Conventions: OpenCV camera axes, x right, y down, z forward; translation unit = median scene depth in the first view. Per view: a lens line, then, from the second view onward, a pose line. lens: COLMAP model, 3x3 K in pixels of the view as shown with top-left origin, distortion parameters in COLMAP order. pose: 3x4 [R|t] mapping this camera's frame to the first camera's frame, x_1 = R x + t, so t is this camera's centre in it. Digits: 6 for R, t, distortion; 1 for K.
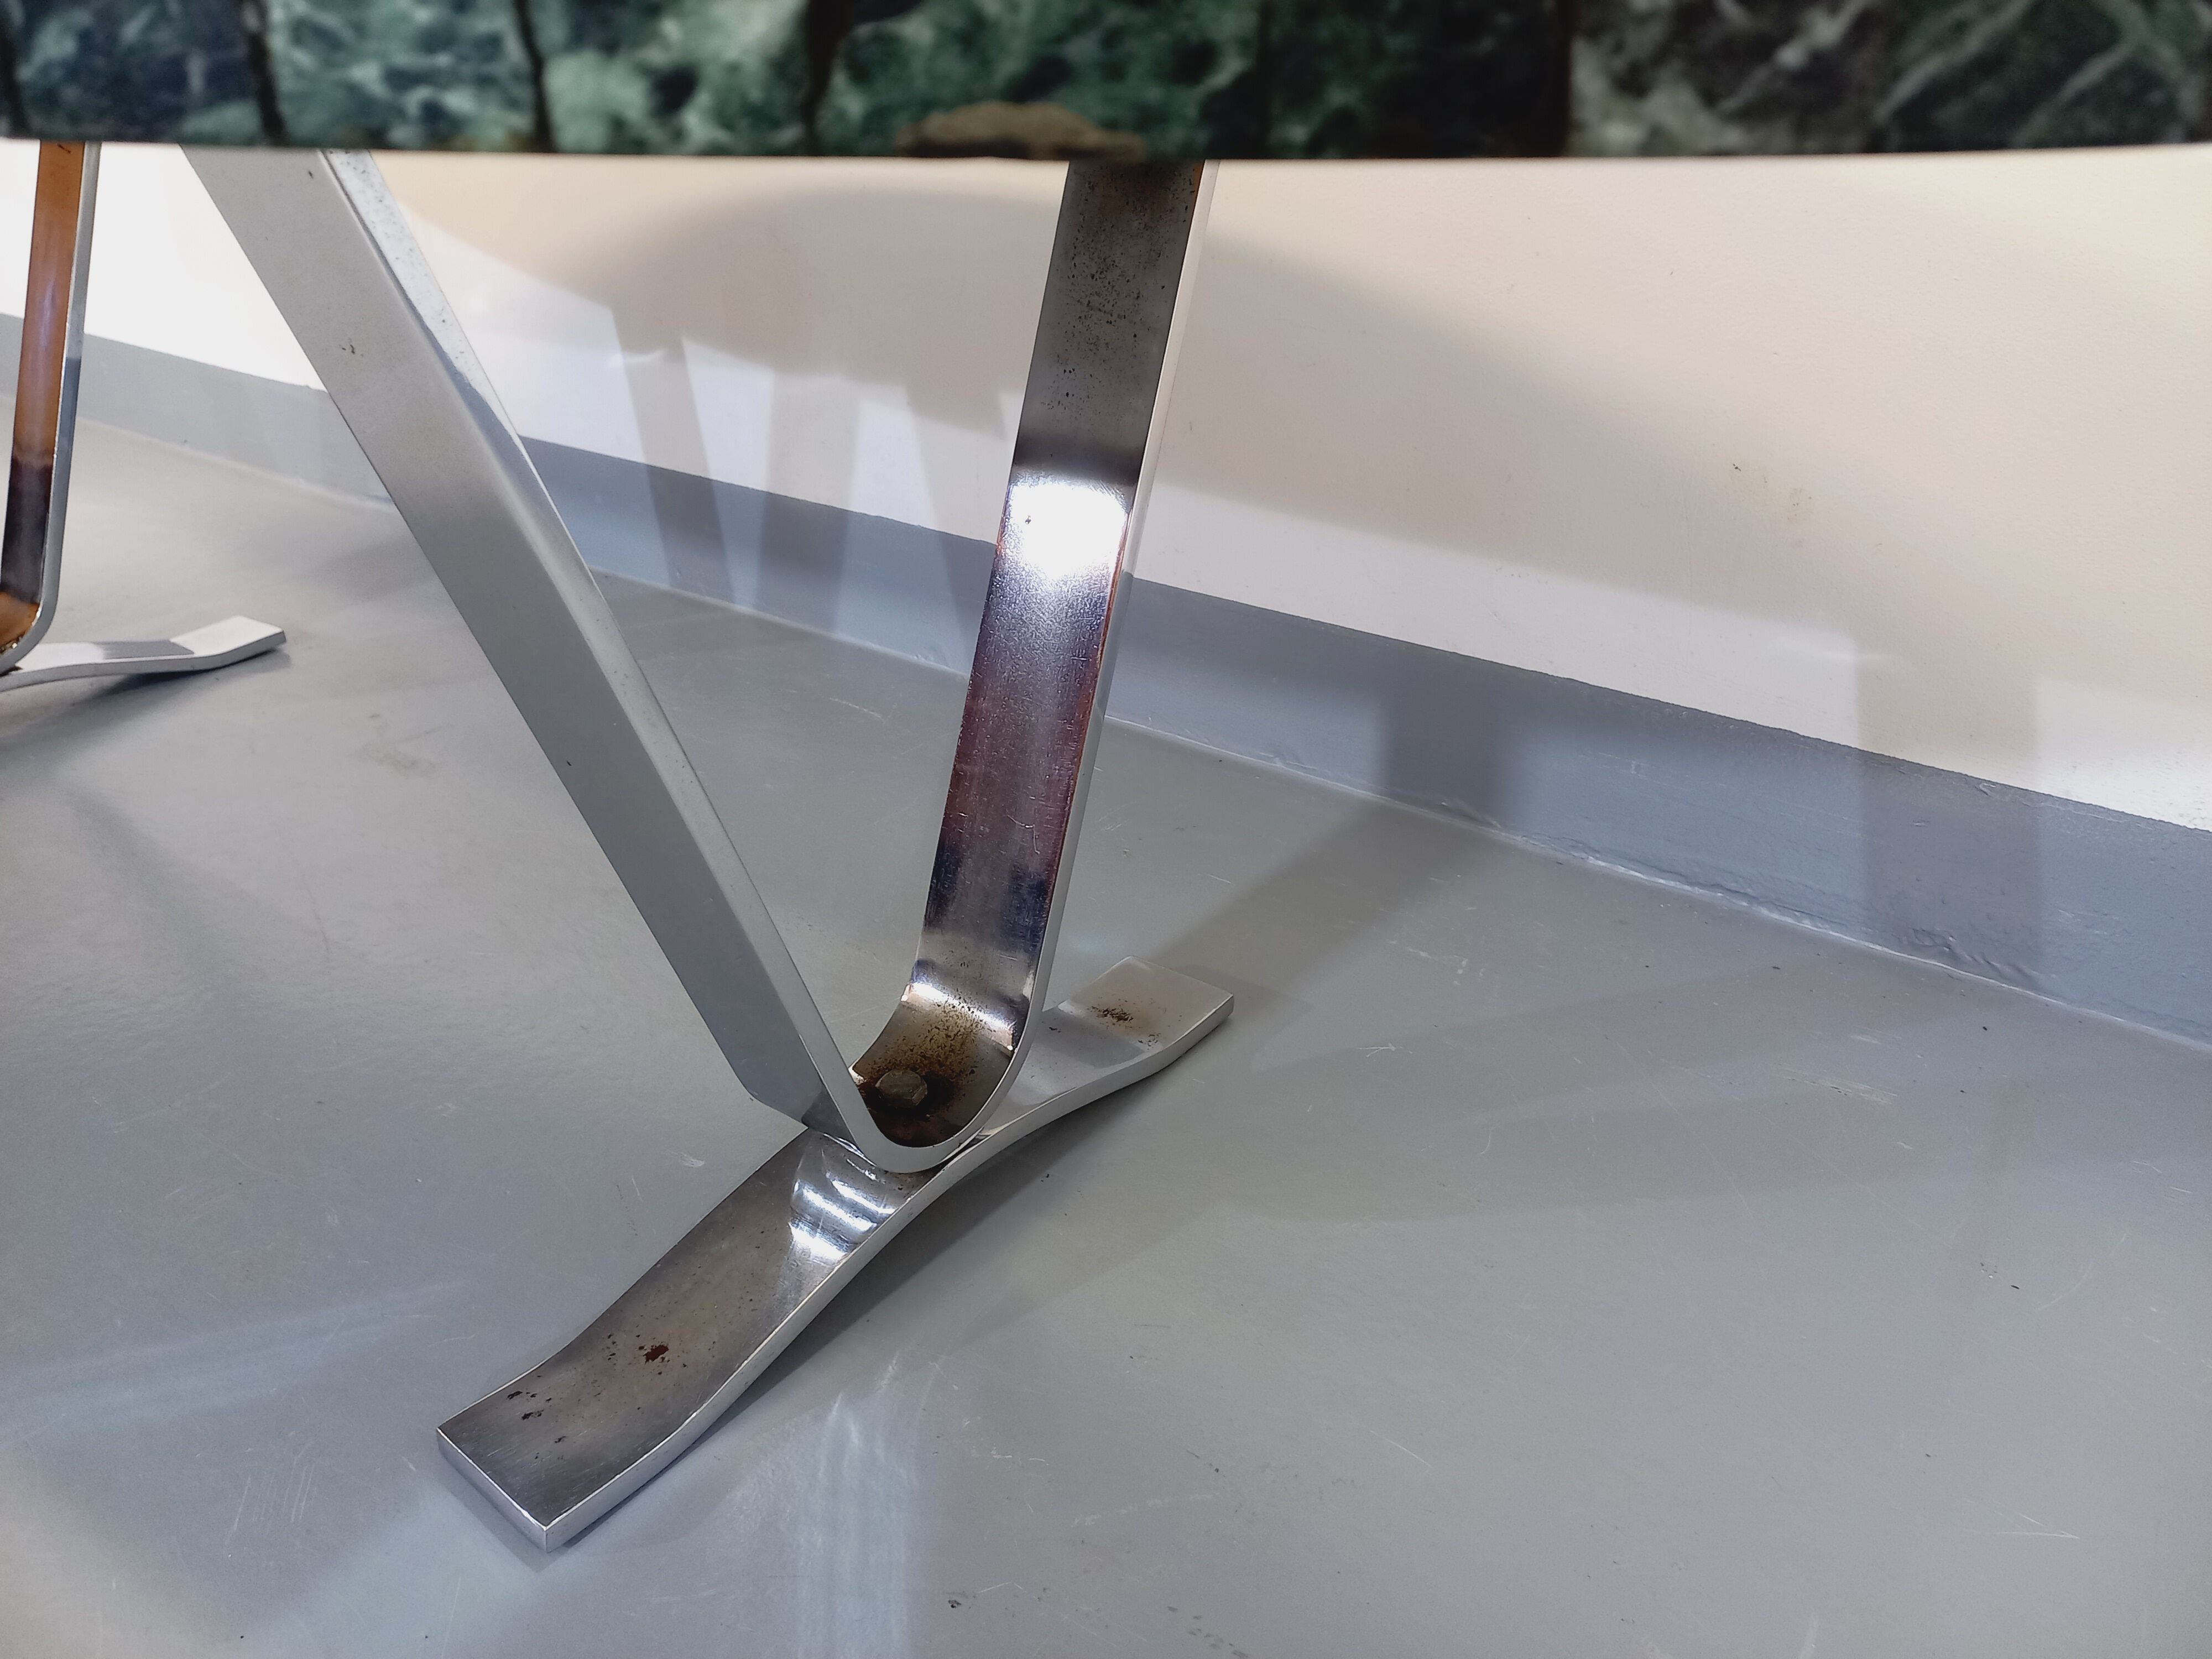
lens RADIAL K [[1607.8, 0, 1104.5], [0, 1607.8, 836.0], [0, 0, 1]] dist [0.038594, -0.004127]
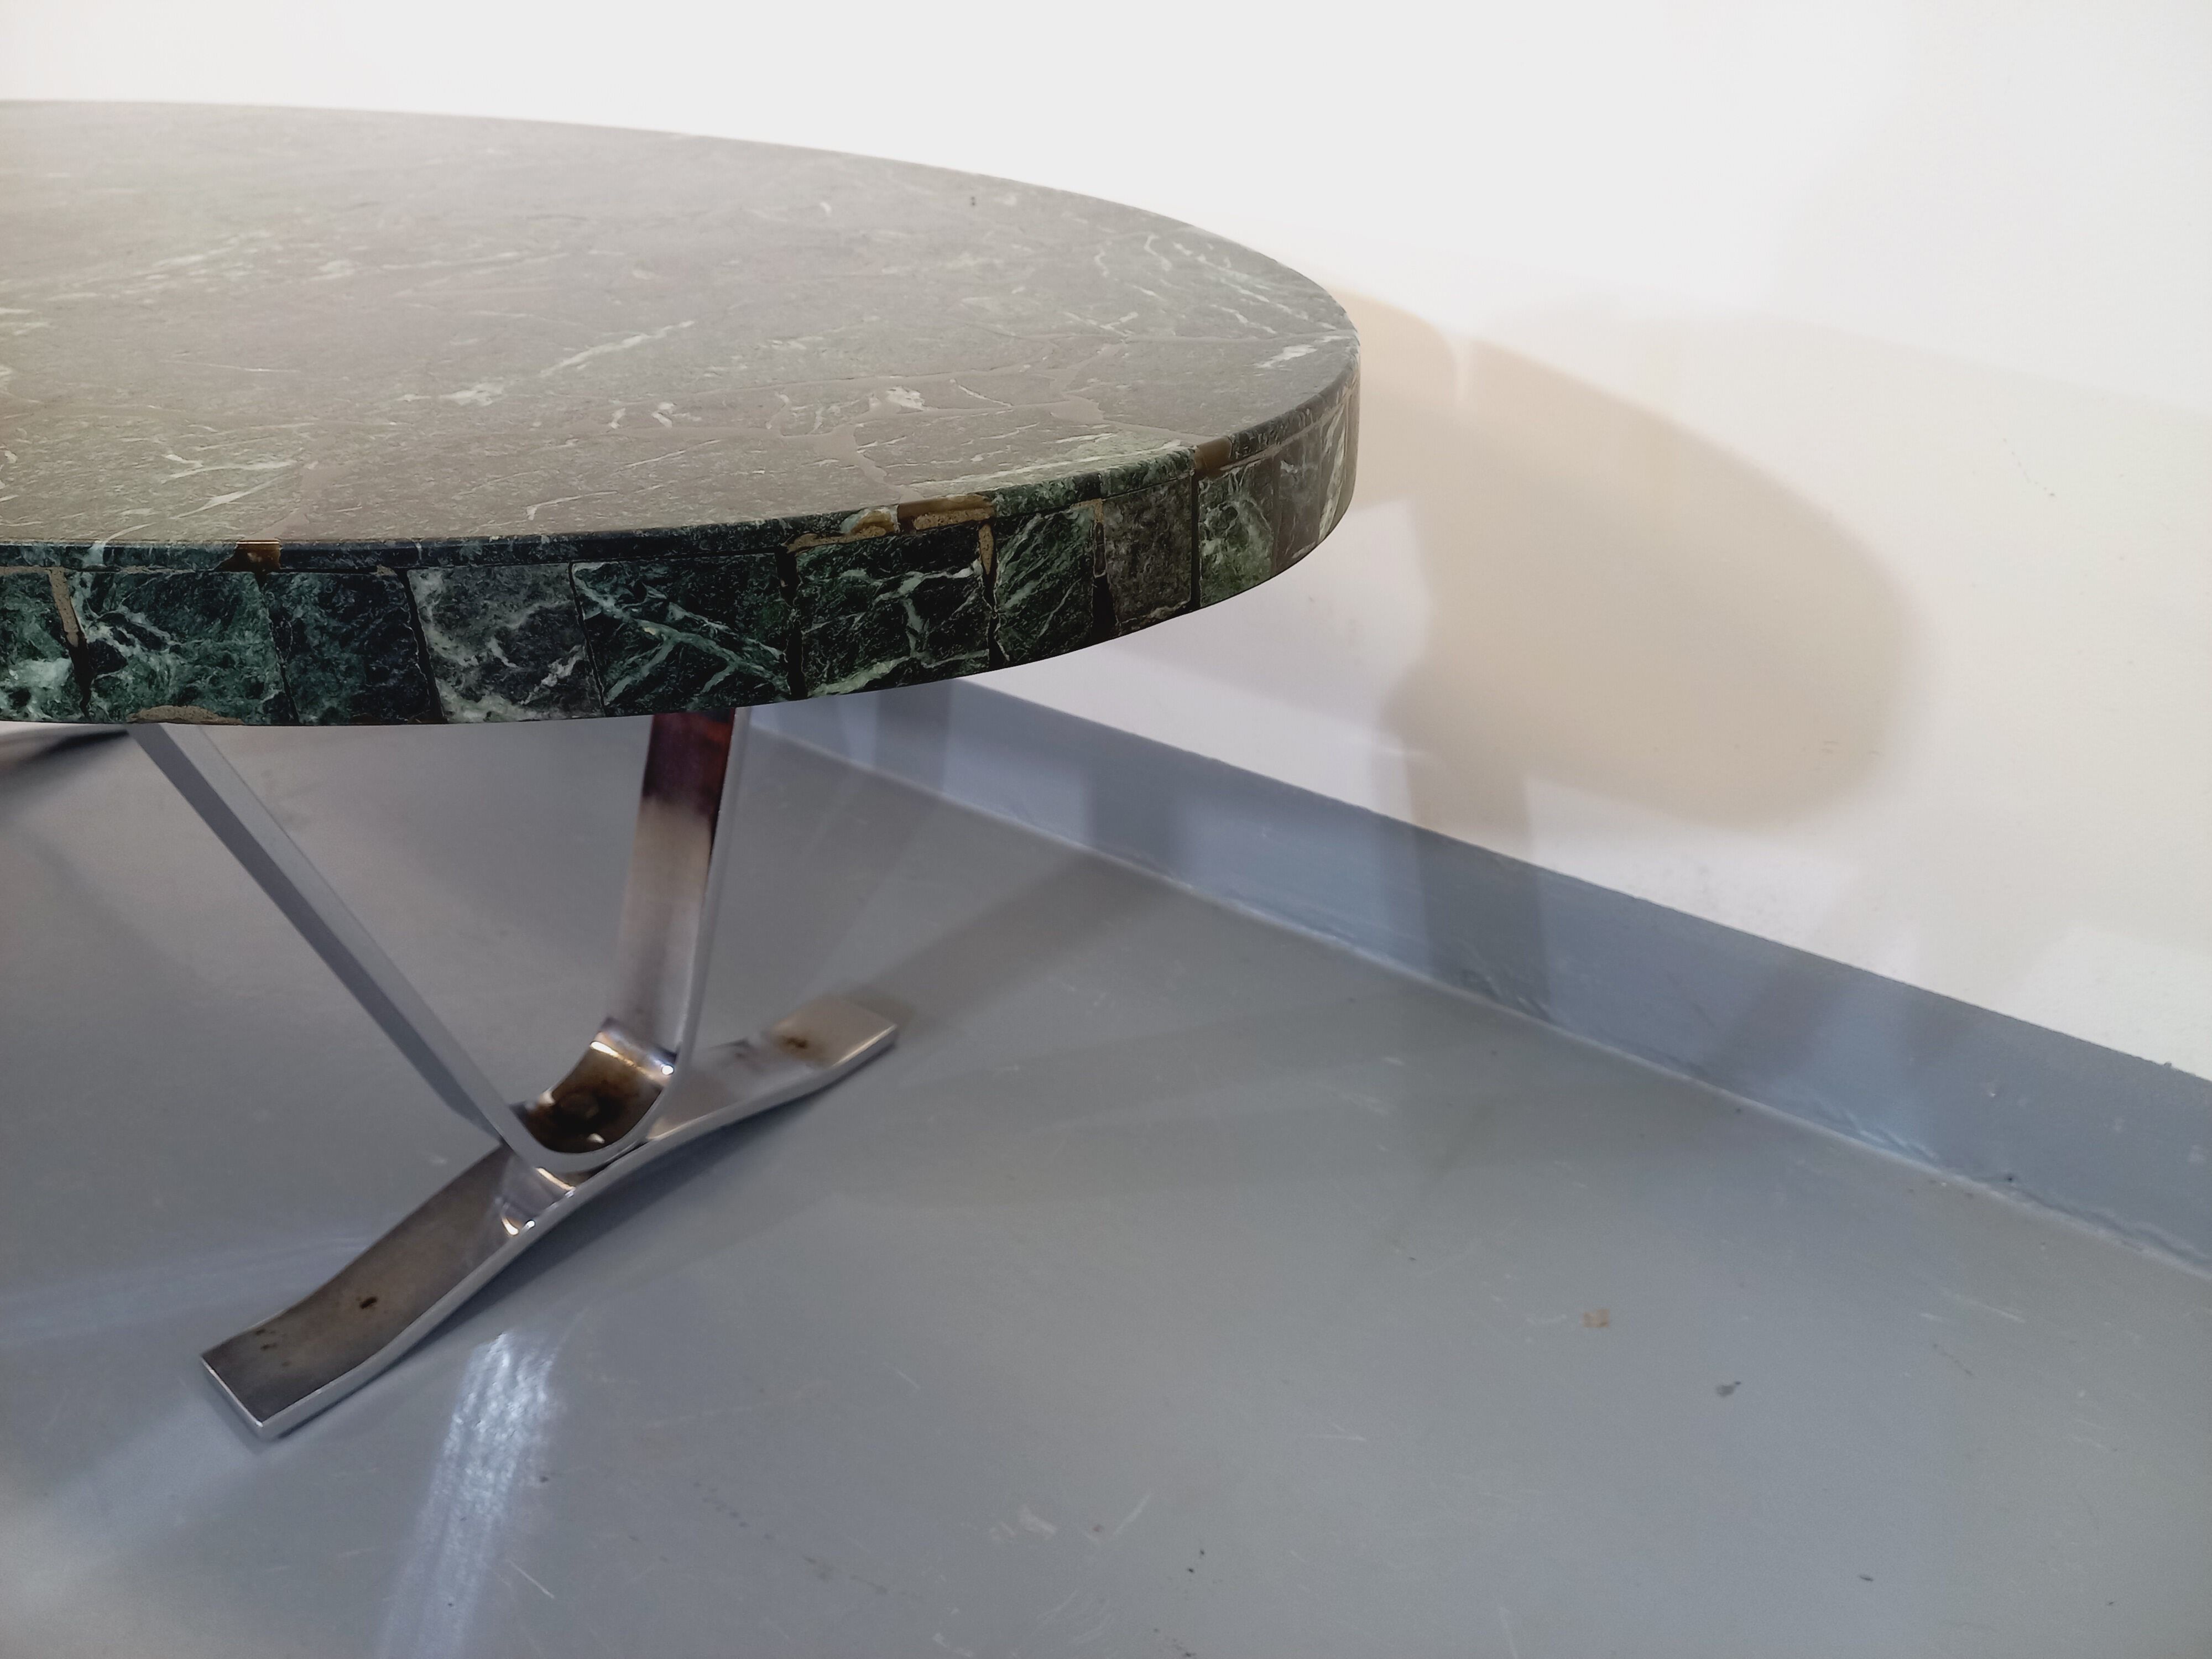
lens RADIAL K [[1620.9, 0, 1095.7], [0, 1620.9, 828.2], [0, 0, 1]] dist [0.080813, -0.056344]
pose [[0.998922, -0.000468, -0.046427, 0.433354], [0.001300, 0.999839, 0.017895, -0.114433], [0.046411, -0.017936, 0.998761, -0.384987]]
